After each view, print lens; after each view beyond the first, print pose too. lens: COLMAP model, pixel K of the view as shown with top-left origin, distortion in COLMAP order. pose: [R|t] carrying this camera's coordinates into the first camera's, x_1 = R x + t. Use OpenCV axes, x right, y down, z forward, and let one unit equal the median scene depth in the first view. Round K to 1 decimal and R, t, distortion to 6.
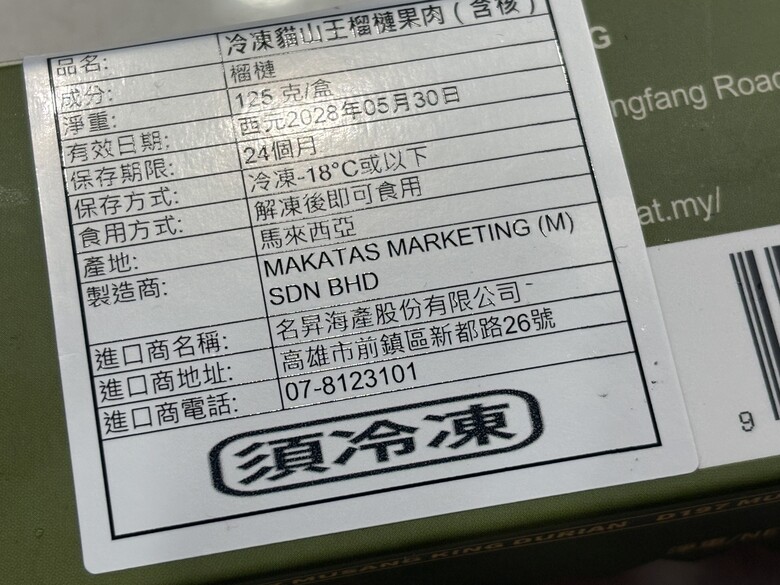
lens RADIAL K [[1870.7, 0, 390.0], [0, 1870.7, 292.5], [0, 0, 1]] dist [0.306412, -1.472900]
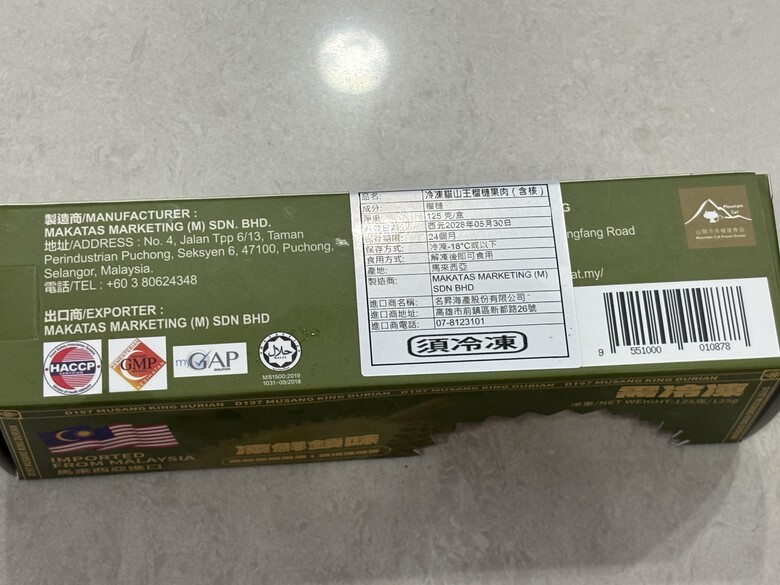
lens RADIAL K [[1870.7, 0, 390.0], [0, 1870.7, 292.5], [0, 0, 1]] dist [0.306412, -1.472900]
pose [[0.993322, 0.113467, -0.020890, -0.070618], [-0.114335, 0.992349, -0.046586, 0.144230], [0.015444, 0.048663, 0.998696, -1.754830]]
